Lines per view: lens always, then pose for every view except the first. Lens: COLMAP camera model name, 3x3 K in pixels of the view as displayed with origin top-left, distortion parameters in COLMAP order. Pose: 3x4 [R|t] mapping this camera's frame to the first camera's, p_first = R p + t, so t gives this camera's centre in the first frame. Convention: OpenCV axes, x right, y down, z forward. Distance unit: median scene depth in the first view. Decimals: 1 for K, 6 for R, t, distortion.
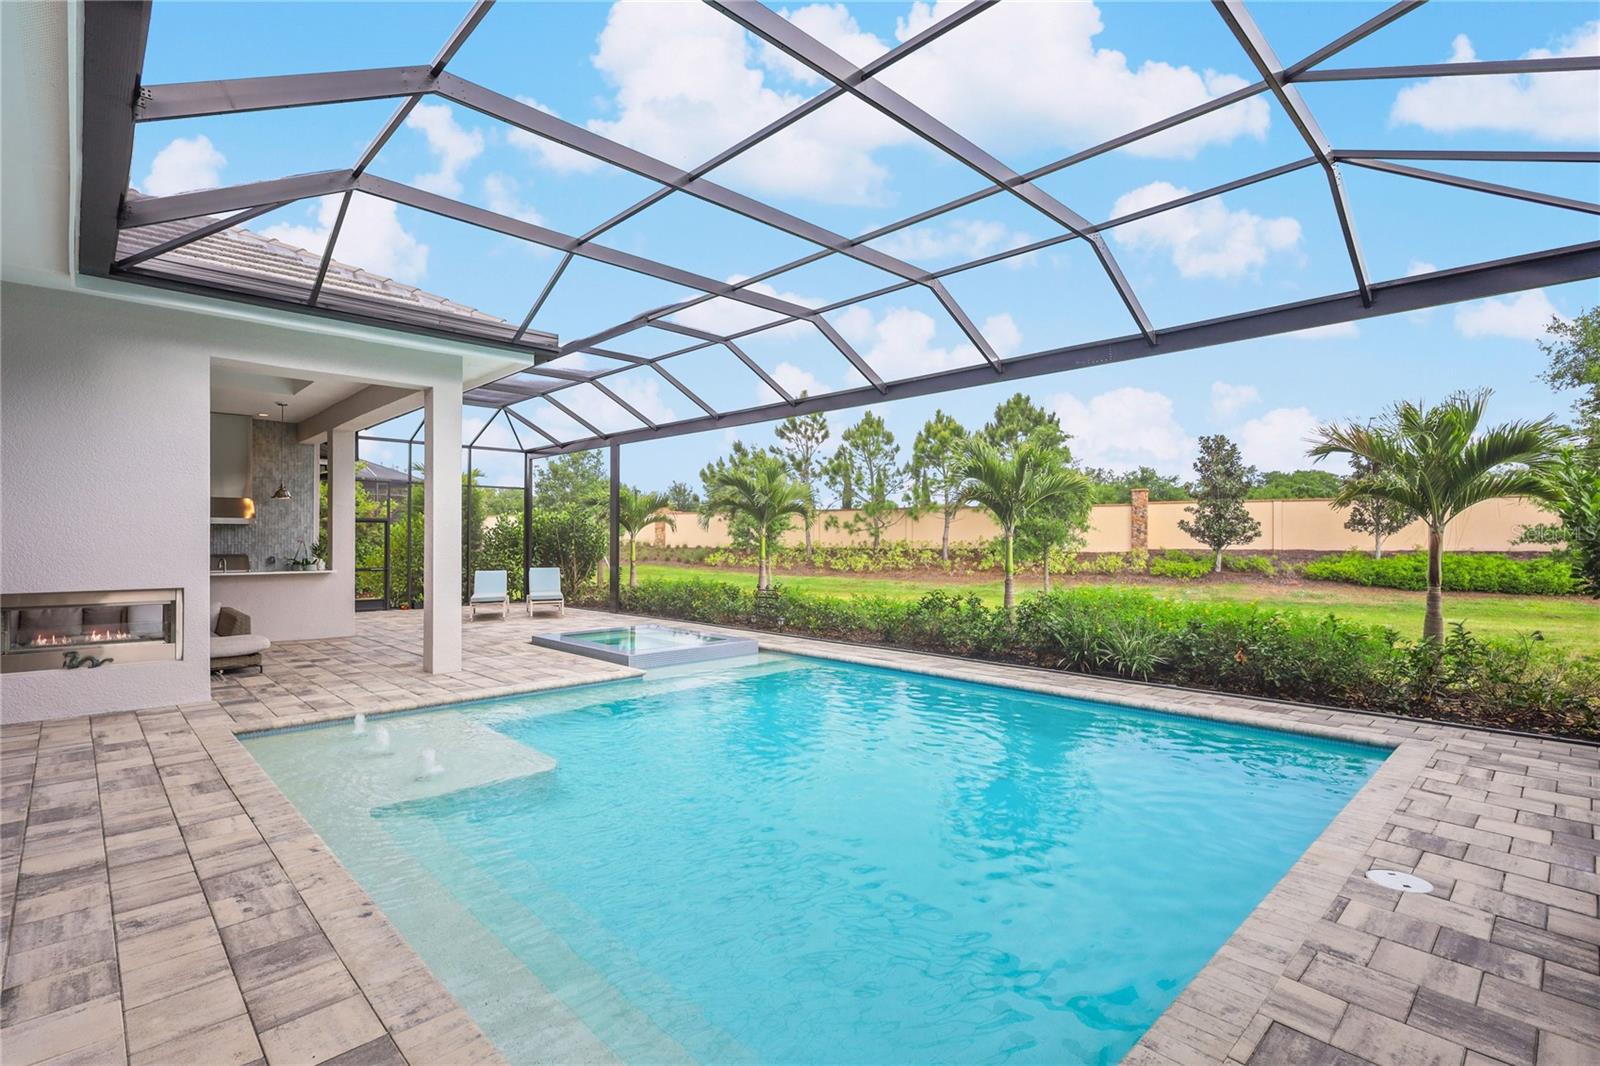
lens RADIAL K [[752.8, 0, 800.0], [0, 752.8, 533.0], [0, 0, 1]] dist [-0.002592, 0.000025]
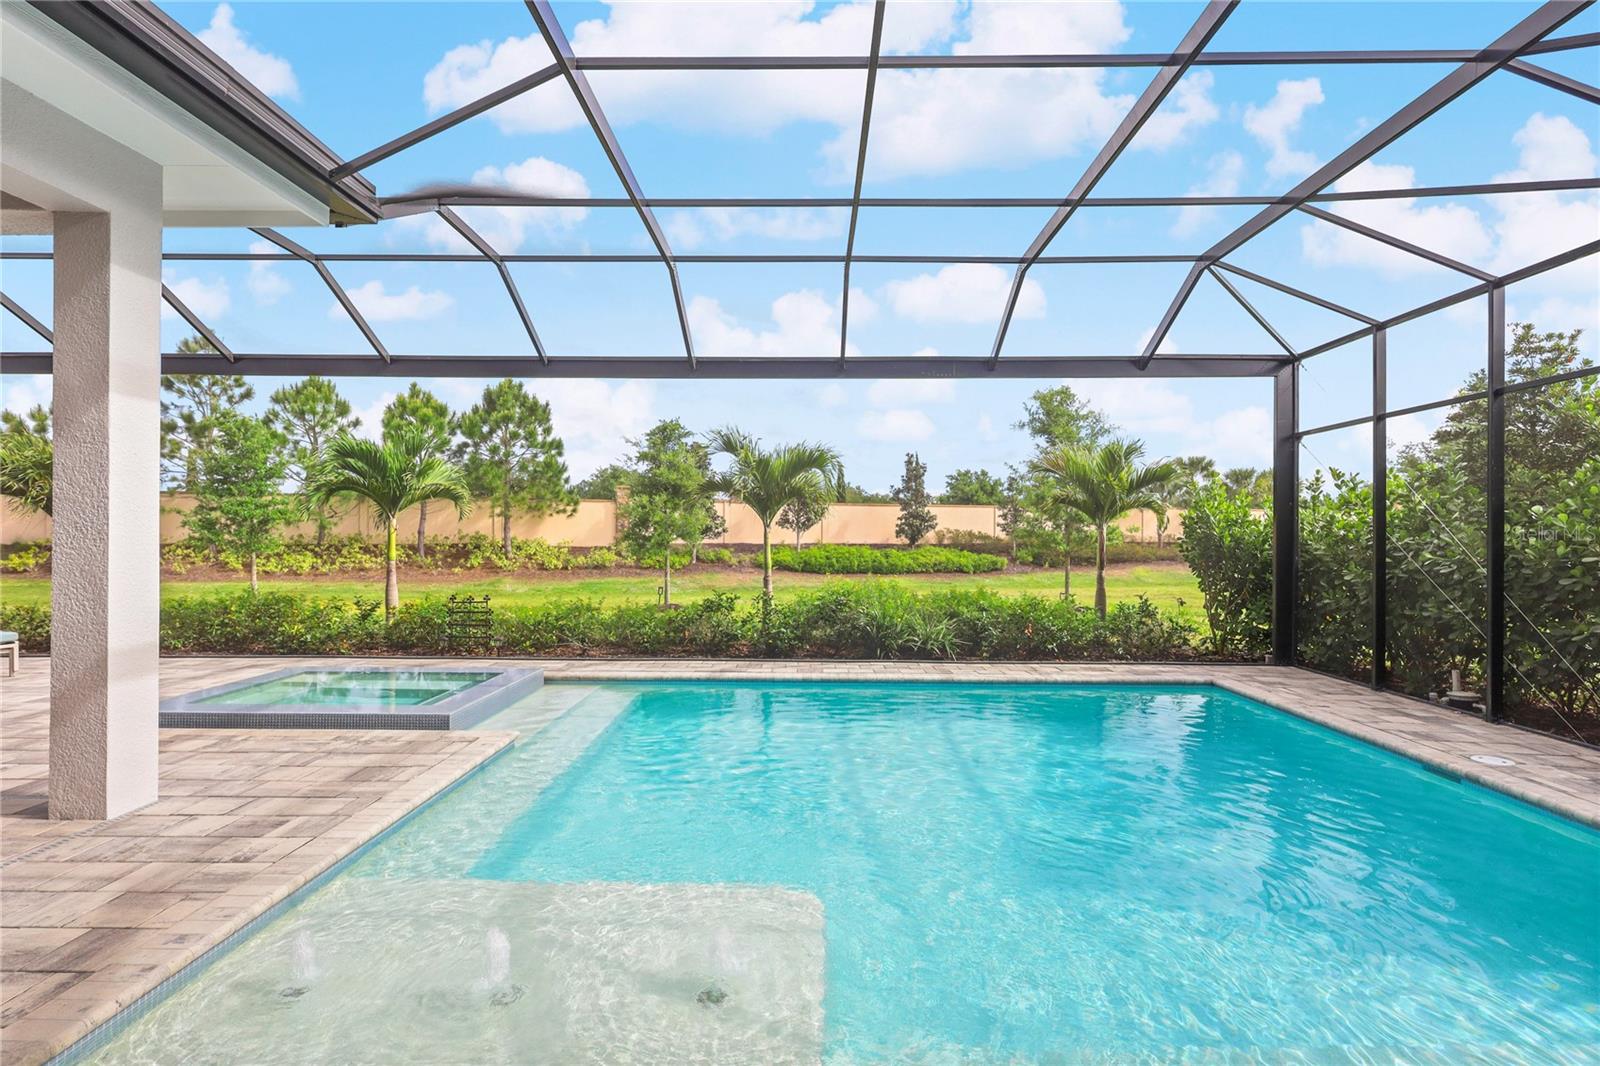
lens RADIAL K [[752.8, 0, 800.0], [0, 752.8, 533.0], [0, 0, 1]] dist [-0.002592, 0.000025]
pose [[0.704128, 0.004331, 0.710060, -0.132913], [-0.010292, 0.999939, 0.004107, 0.000163], [-0.709999, -0.010199, 0.704129, 0.091784]]
